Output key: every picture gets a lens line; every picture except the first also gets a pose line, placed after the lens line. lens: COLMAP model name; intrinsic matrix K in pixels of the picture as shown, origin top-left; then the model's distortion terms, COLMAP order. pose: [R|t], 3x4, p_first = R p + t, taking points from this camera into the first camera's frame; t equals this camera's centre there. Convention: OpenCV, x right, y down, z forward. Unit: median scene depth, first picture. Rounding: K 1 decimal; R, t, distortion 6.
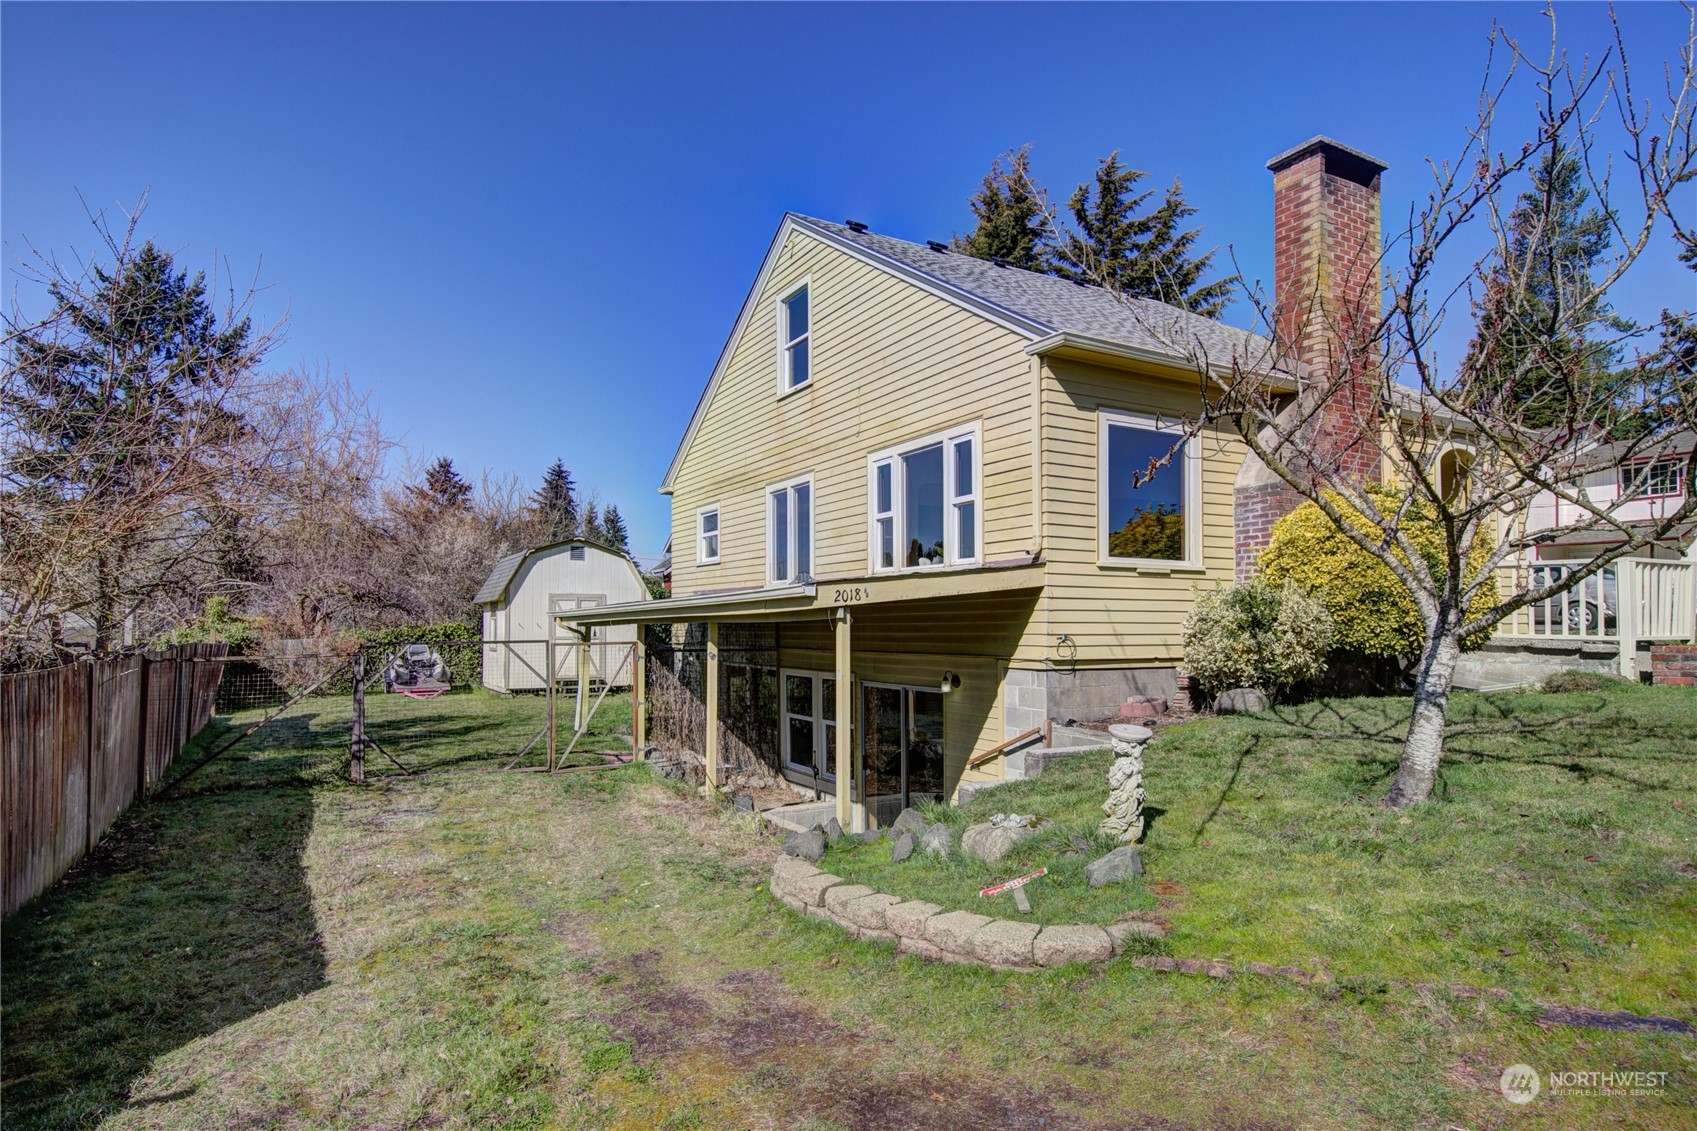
lens RADIAL K [[931.5, 0, 856.1], [0, 931.5, 623.4], [0, 0, 1]] dist [0.014990, 0.006210]
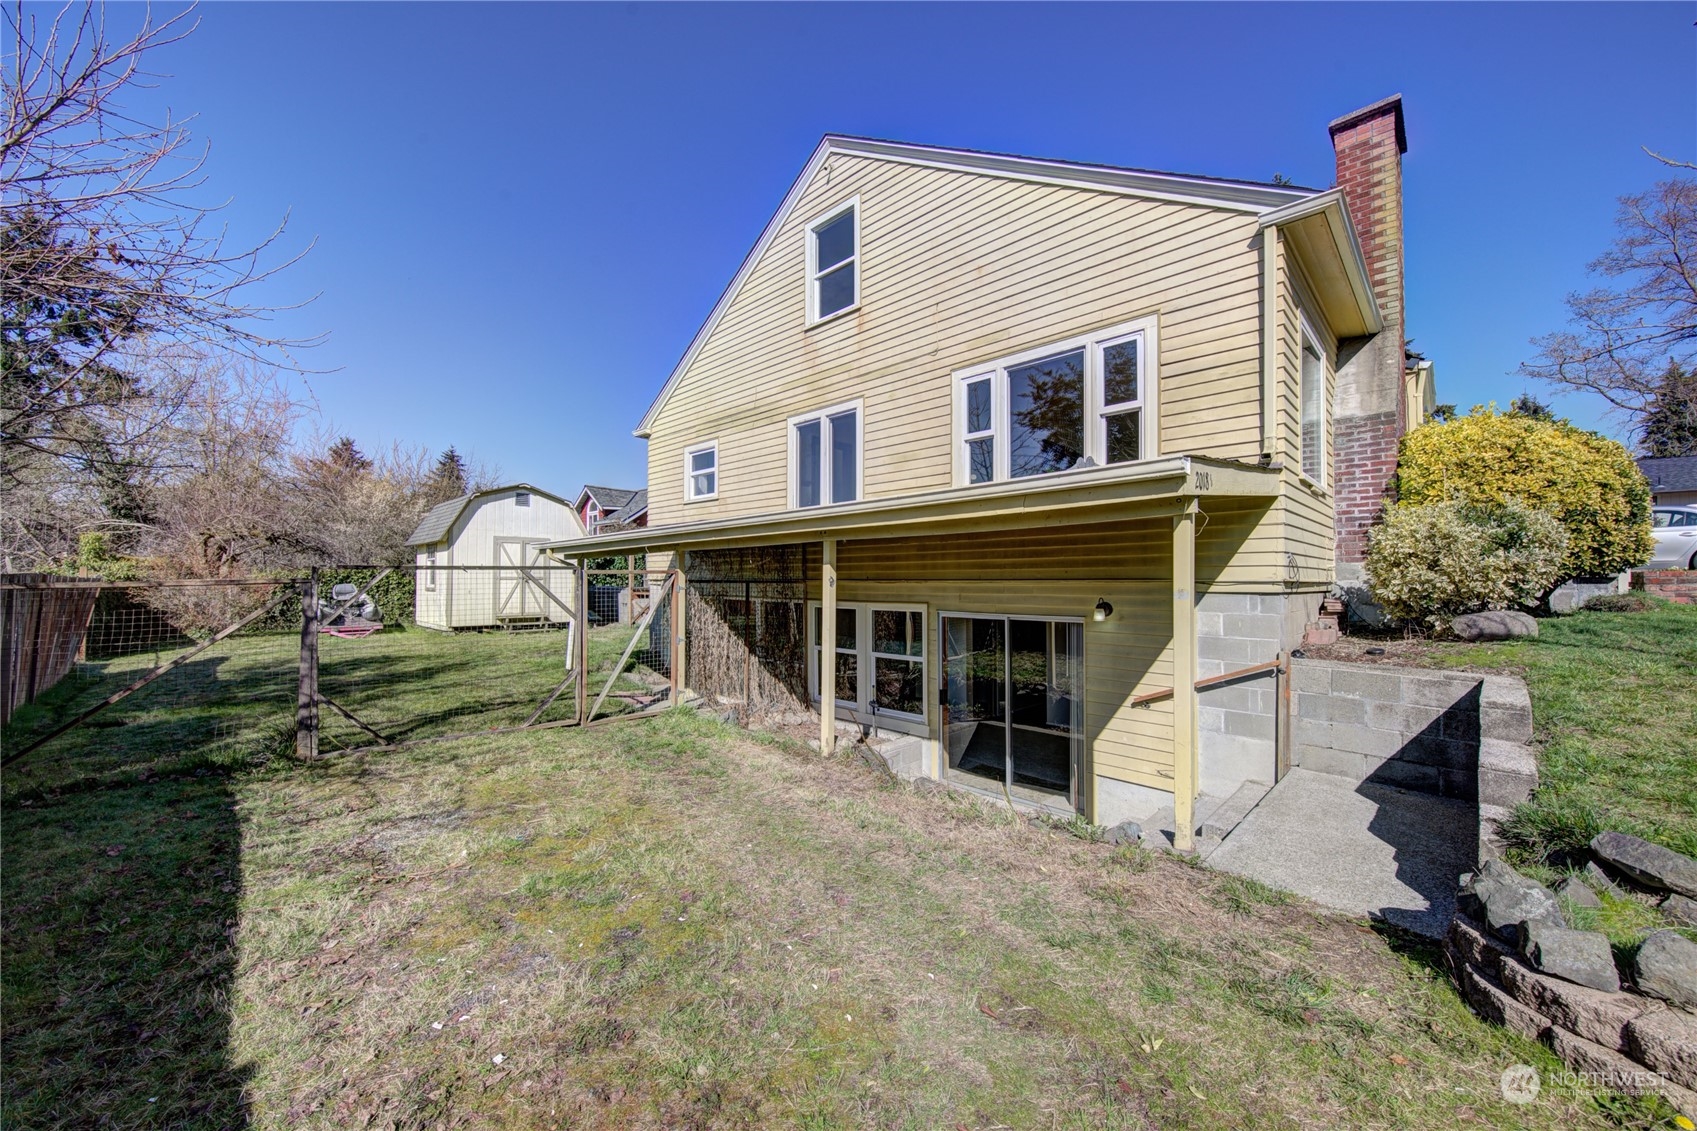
lens RADIAL K [[626.5, 0, 854.4], [0, 626.5, 572.0], [0, 0, 1]] dist [0.007200, -0.002380]
pose [[0.963707, 0.004859, 0.266917, -0.211865], [-0.002829, 0.999964, -0.007989, 0.023006], [-0.266946, 0.006944, 0.963687, 0.347554]]
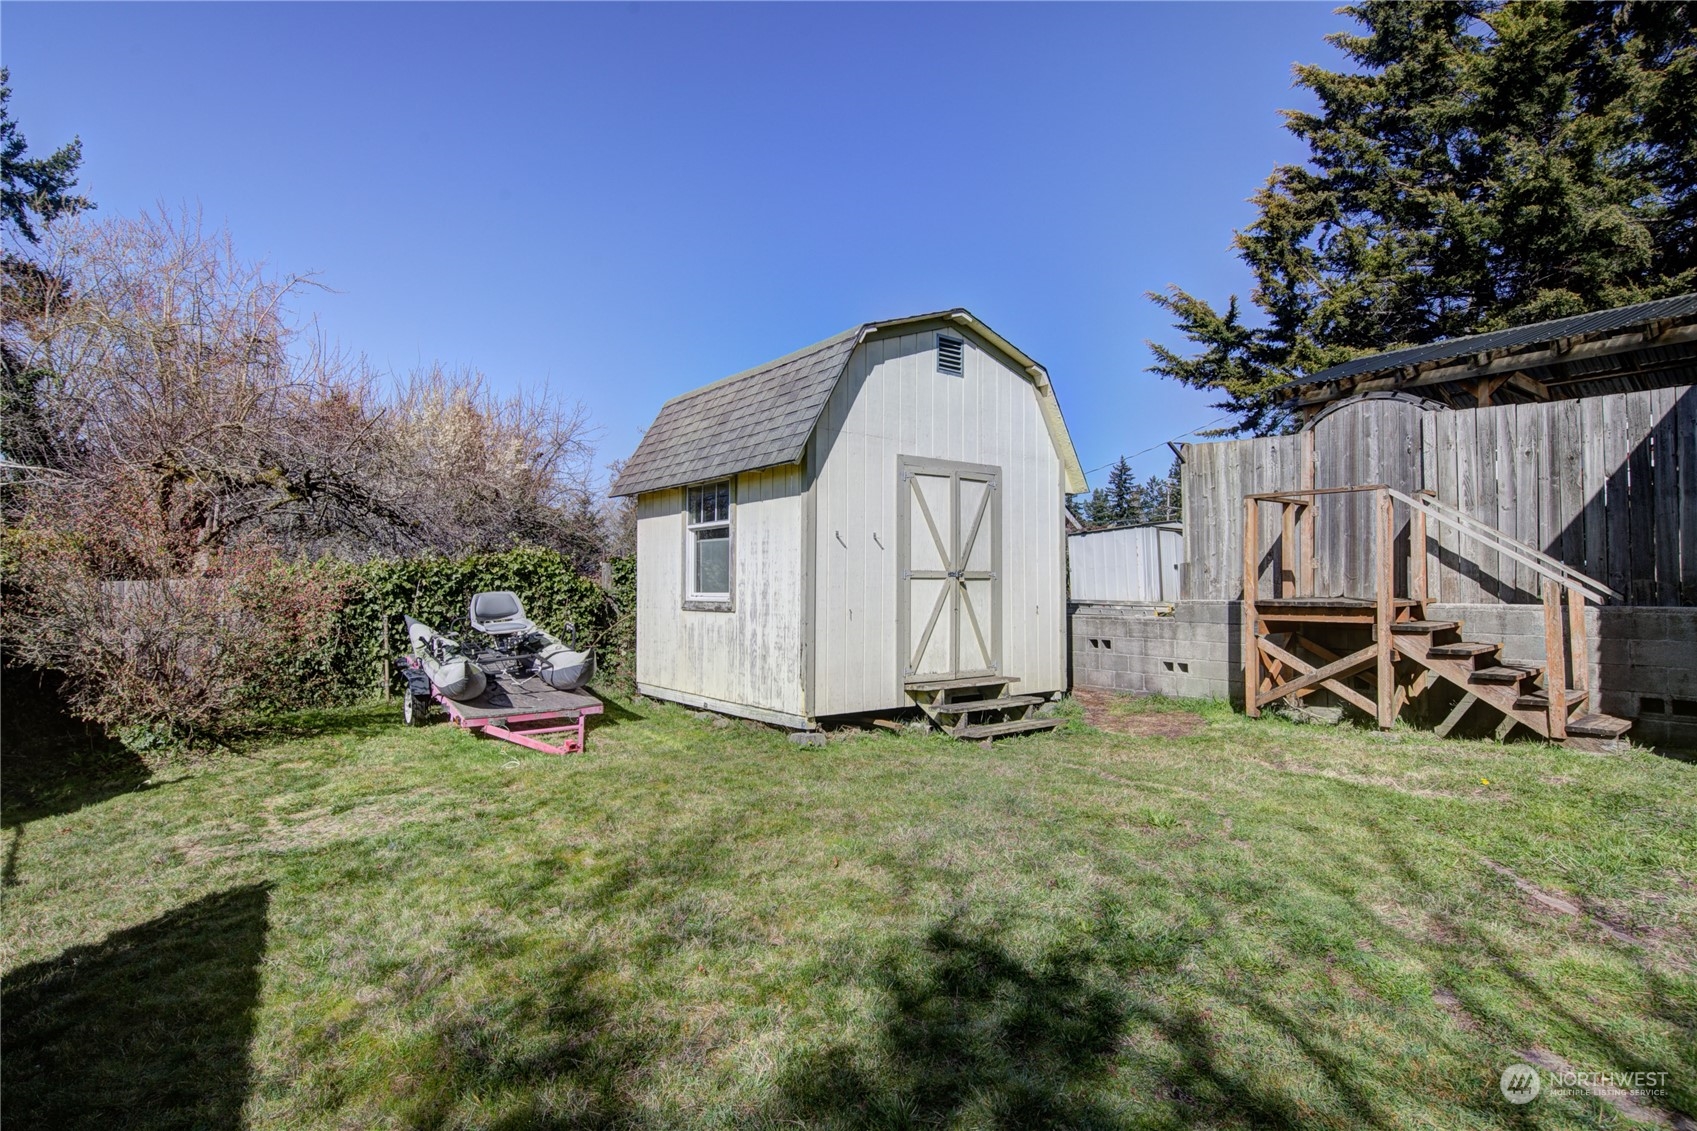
lens RADIAL K [[856.1, 0, 849.7], [0, 856.1, 566.7], [0, 0, 1]] dist [0.028852, -0.004338]
pose [[0.990362, 0.001671, 0.138496, -0.672048], [0.000659, 0.999859, -0.016775, 0.031539], [-0.138504, 0.016704, 0.990221, 1.127846]]
